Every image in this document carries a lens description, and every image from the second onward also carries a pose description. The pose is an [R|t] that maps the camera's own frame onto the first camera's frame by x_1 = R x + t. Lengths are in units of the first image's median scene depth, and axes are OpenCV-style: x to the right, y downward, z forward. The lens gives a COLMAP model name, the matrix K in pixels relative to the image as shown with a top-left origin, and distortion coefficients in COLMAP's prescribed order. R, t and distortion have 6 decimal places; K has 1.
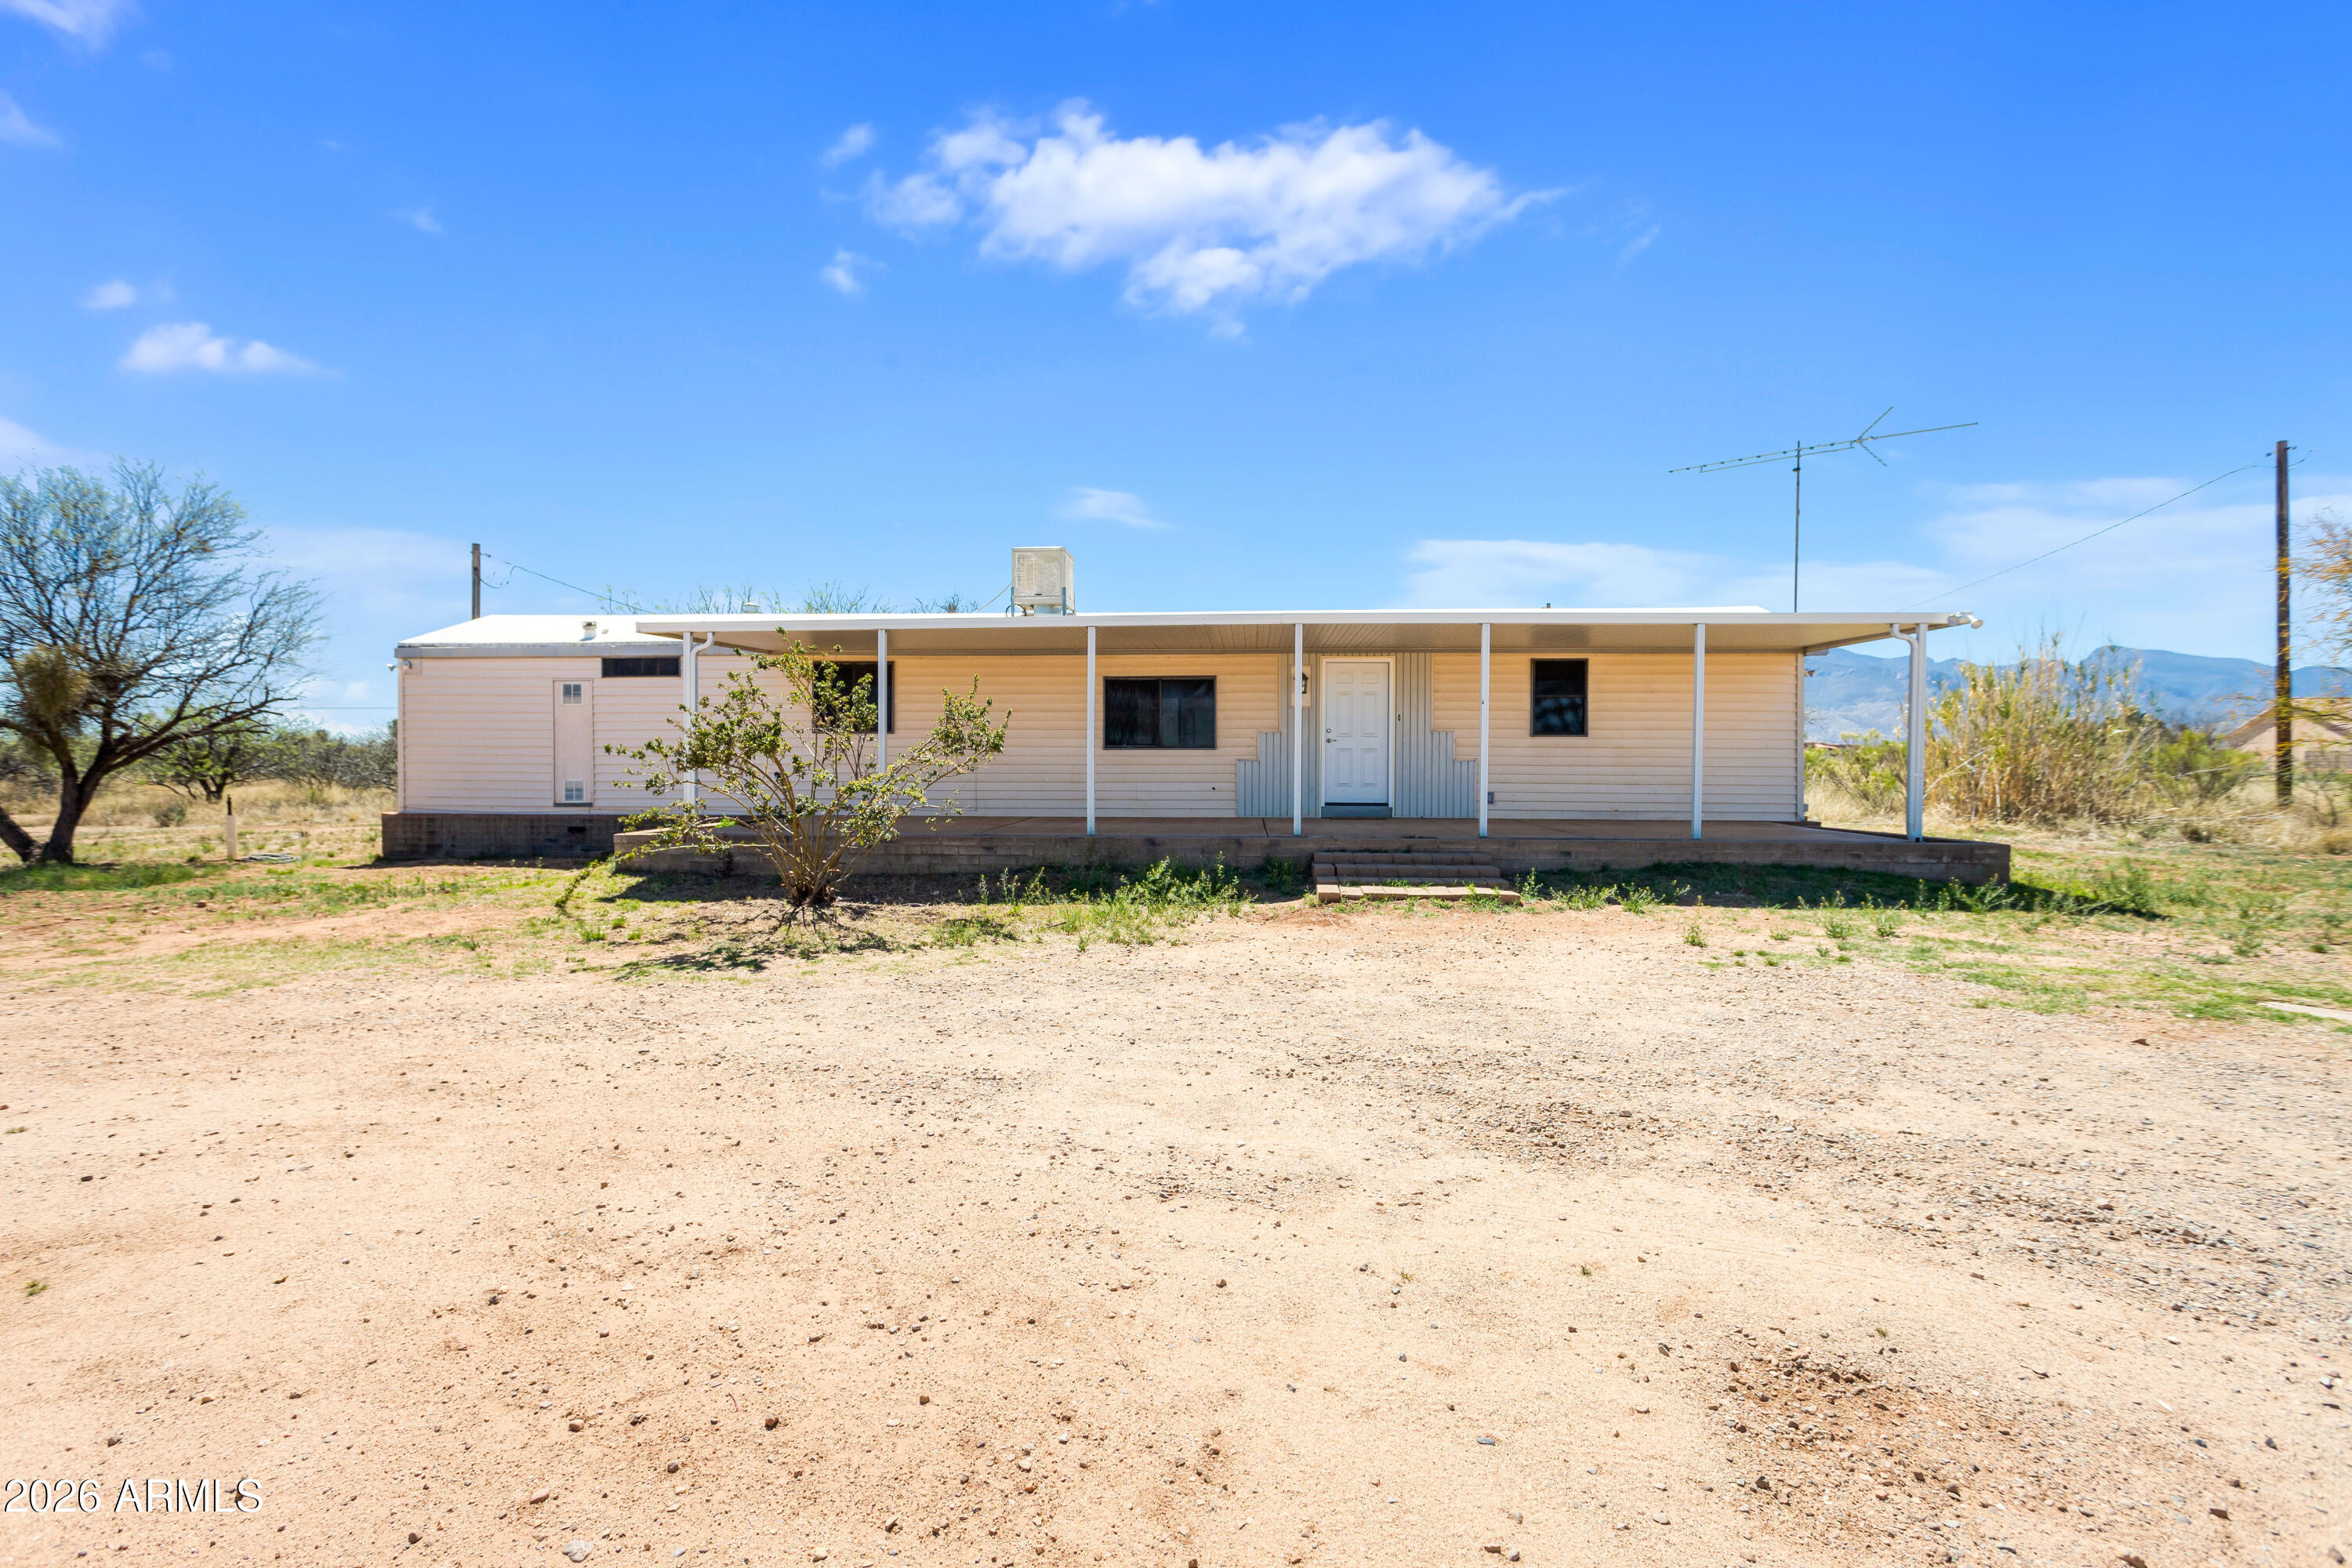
lens RADIAL K [[1128.4, 0, 1169.9], [0, 1128.4, 787.2], [0, 0, 1]] dist [0.003849, 0.001080]
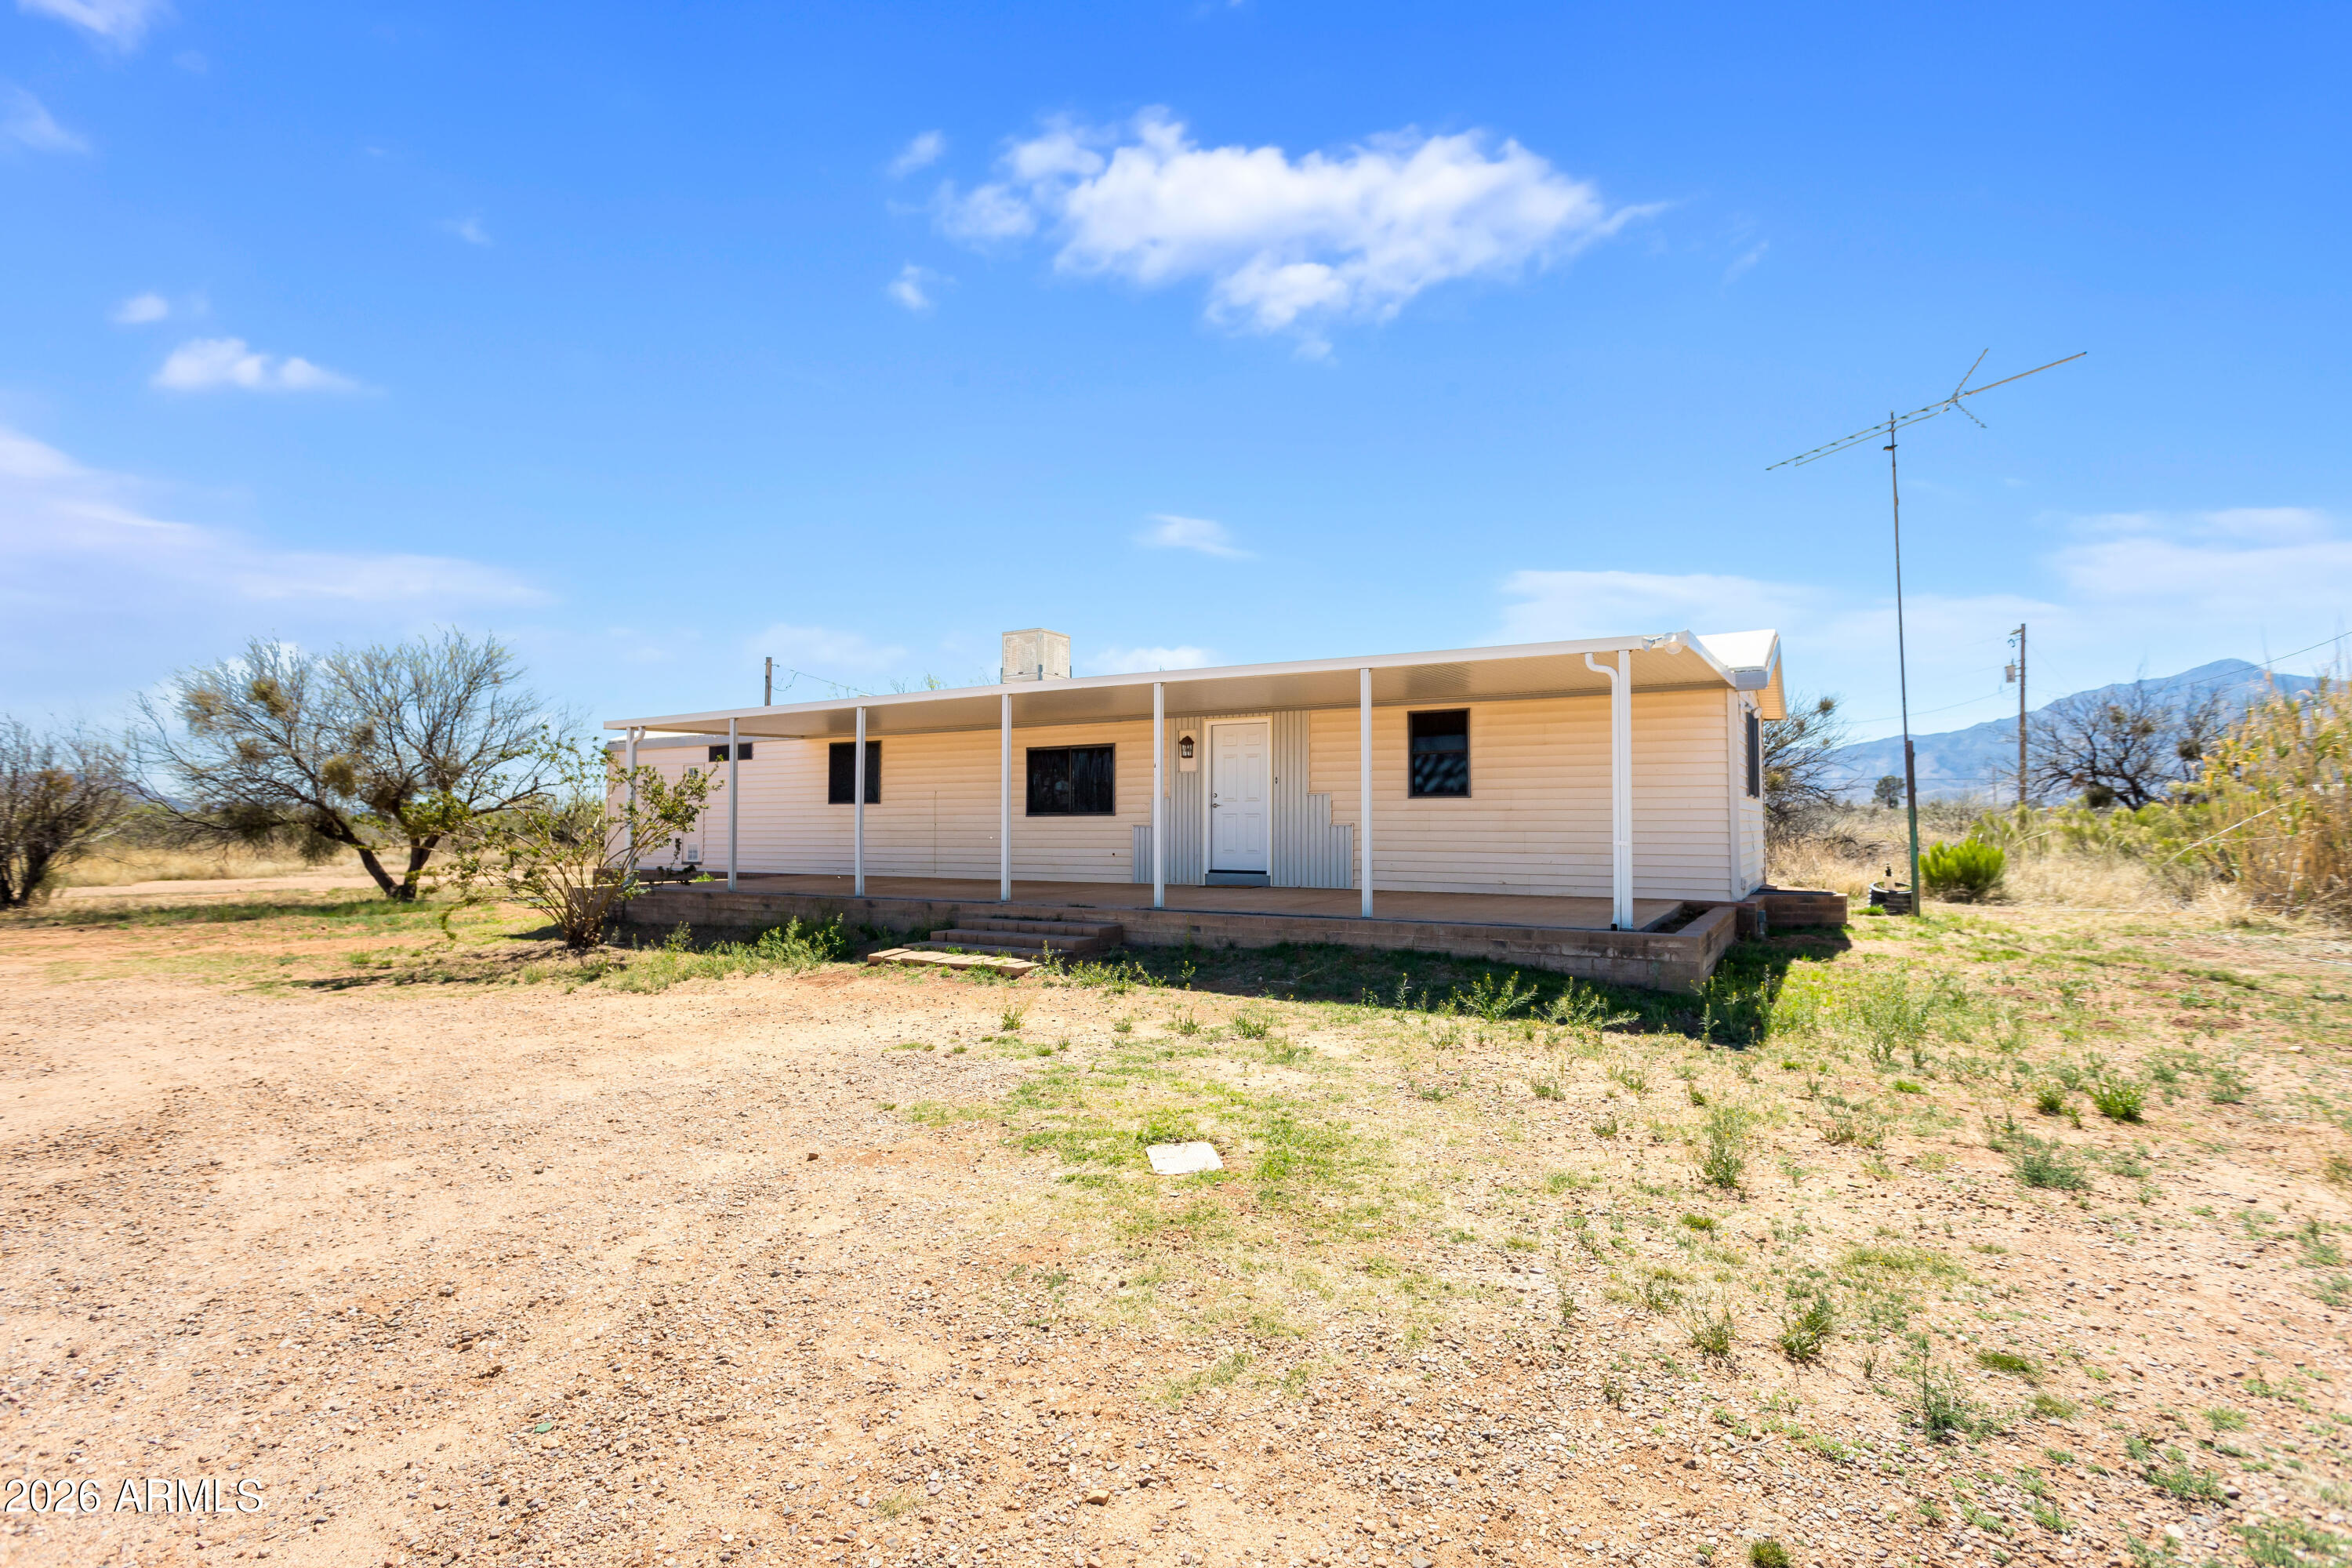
lens RADIAL K [[1128.4, 0, 1169.9], [0, 1128.4, 787.2], [0, 0, 1]] dist [0.003849, 0.001080]
pose [[0.892690, -0.019512, -0.450248, 0.547769], [-0.005648, 0.998500, -0.054469, -0.004131], [0.450636, 0.051167, 0.891240, 0.120528]]
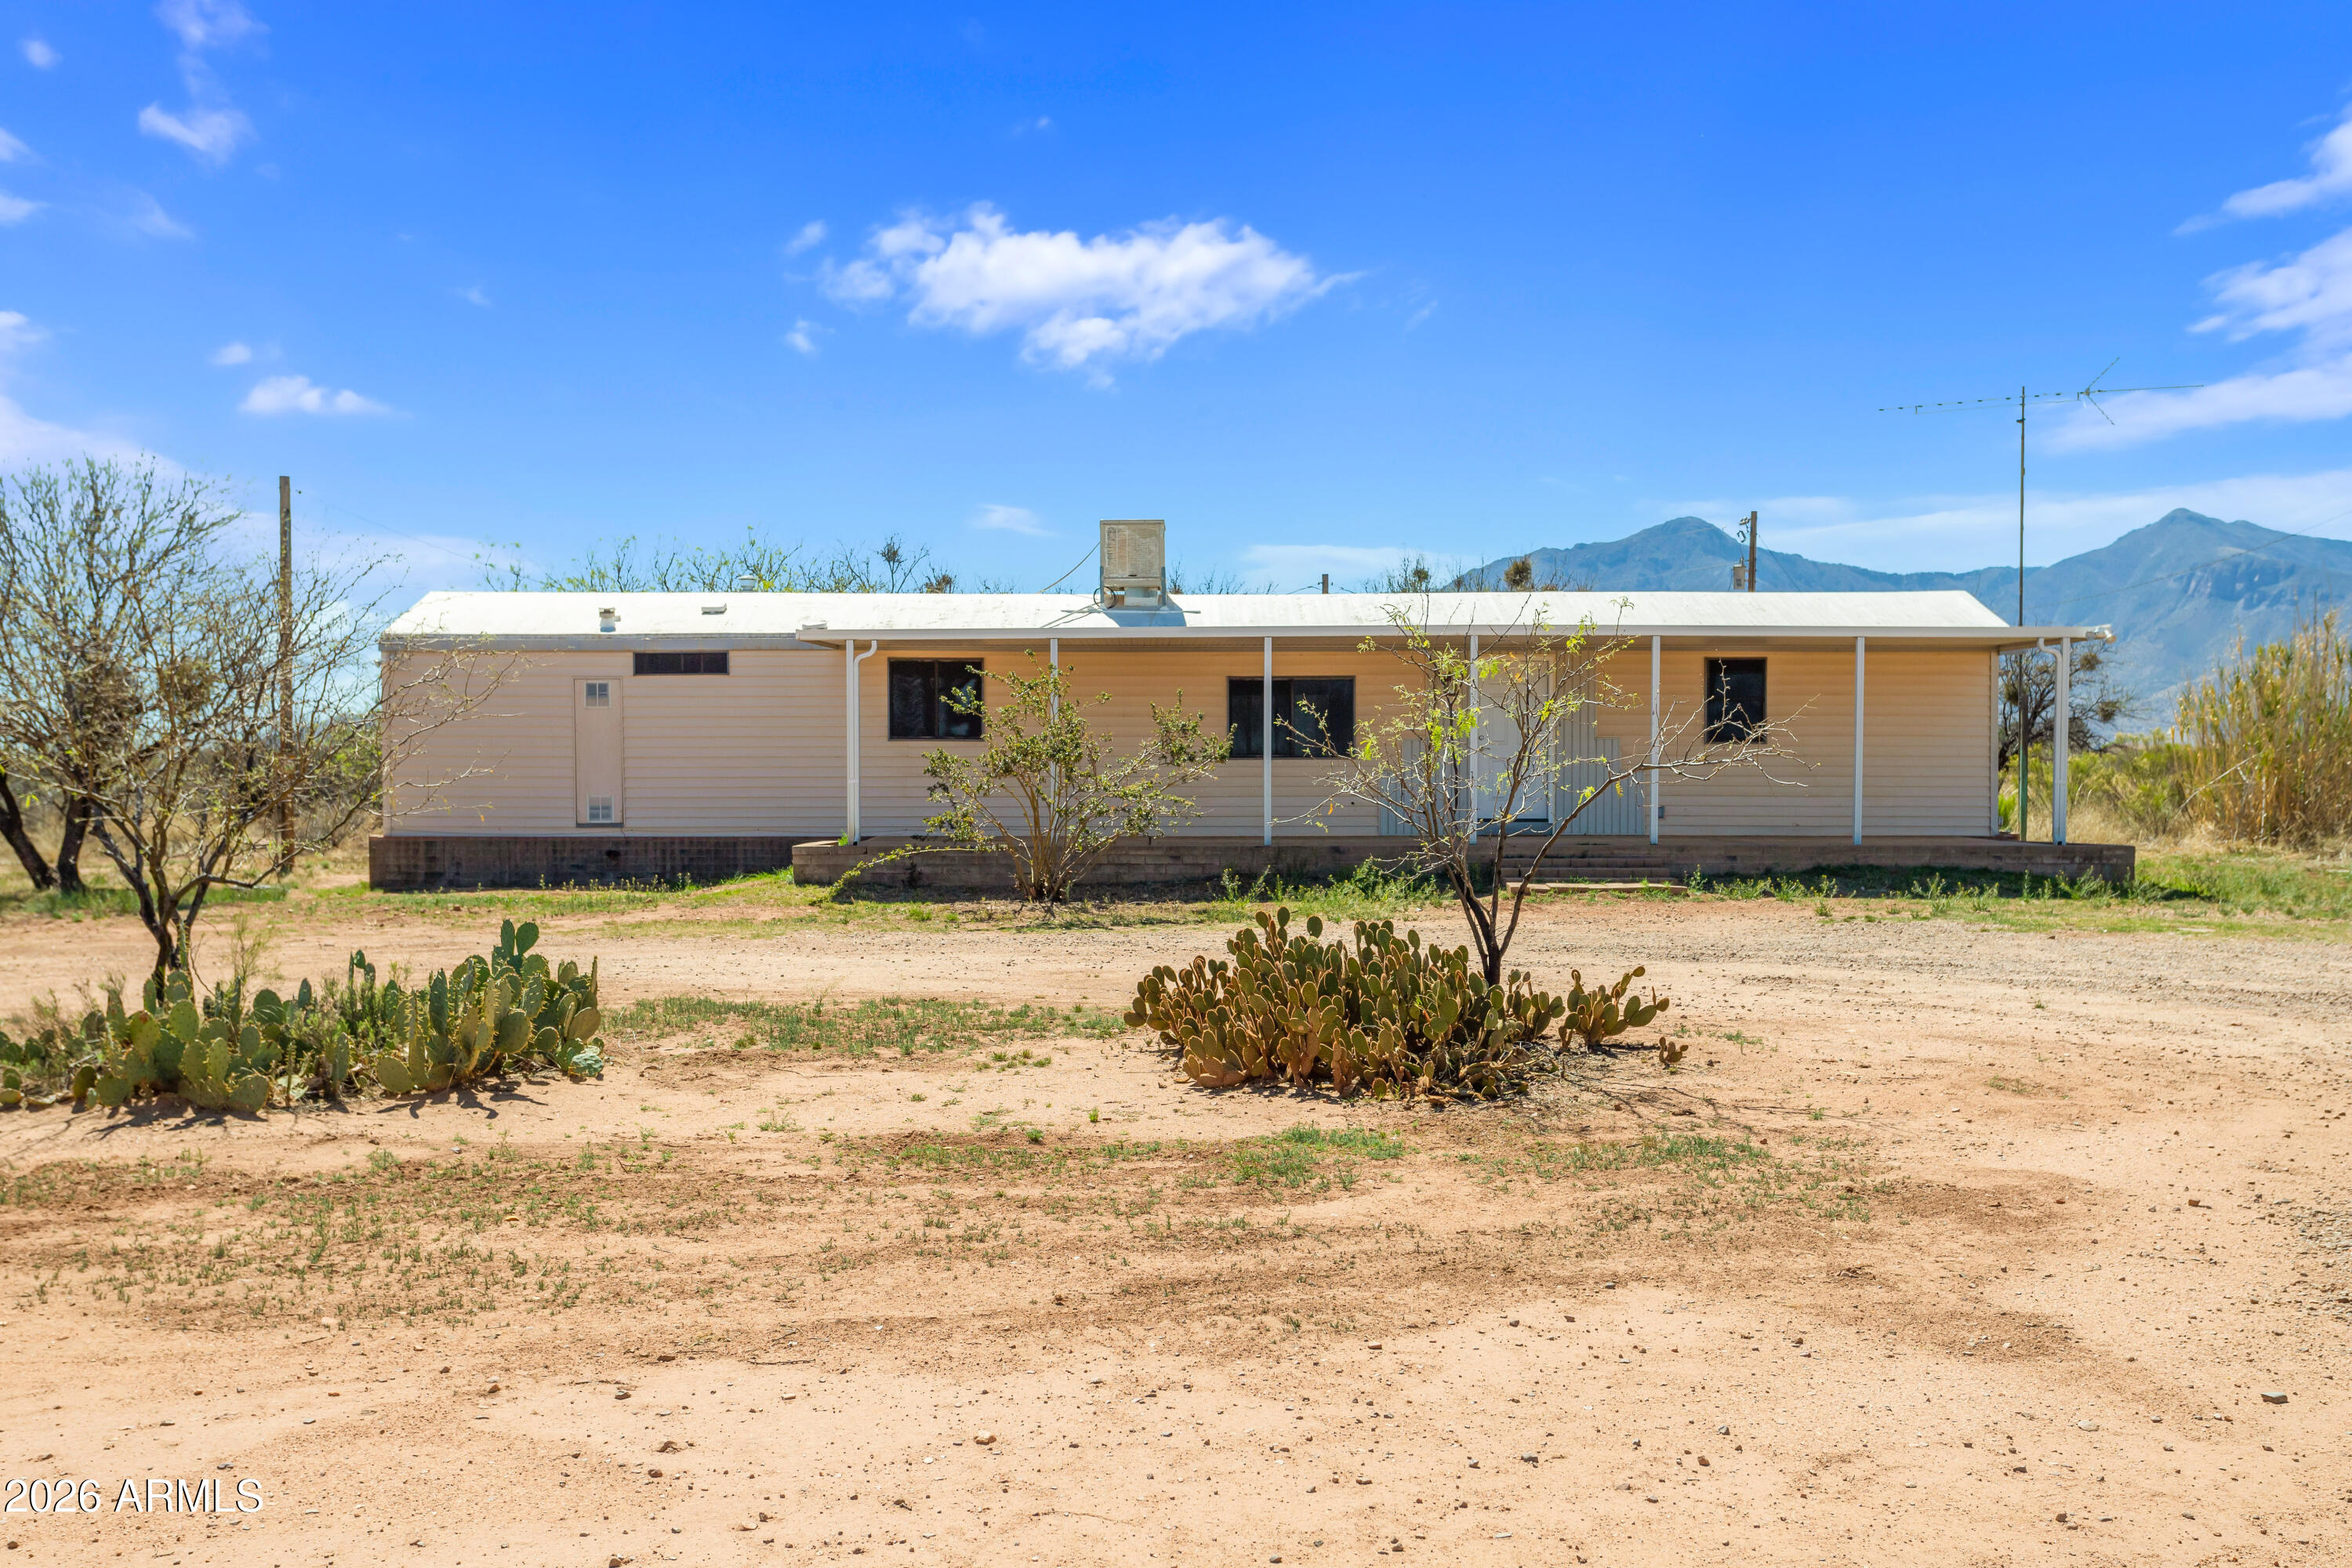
lens RADIAL K [[2451.0, 0, 1134.0], [0, 2451.0, 786.3], [0, 0, 1]] dist [0.010301, -0.003893]
pose [[0.997922, -0.002924, 0.064361, -0.258258], [0.004130, 0.999818, -0.018609, 0.023489], [-0.064295, 0.018836, 0.997753, -0.913515]]
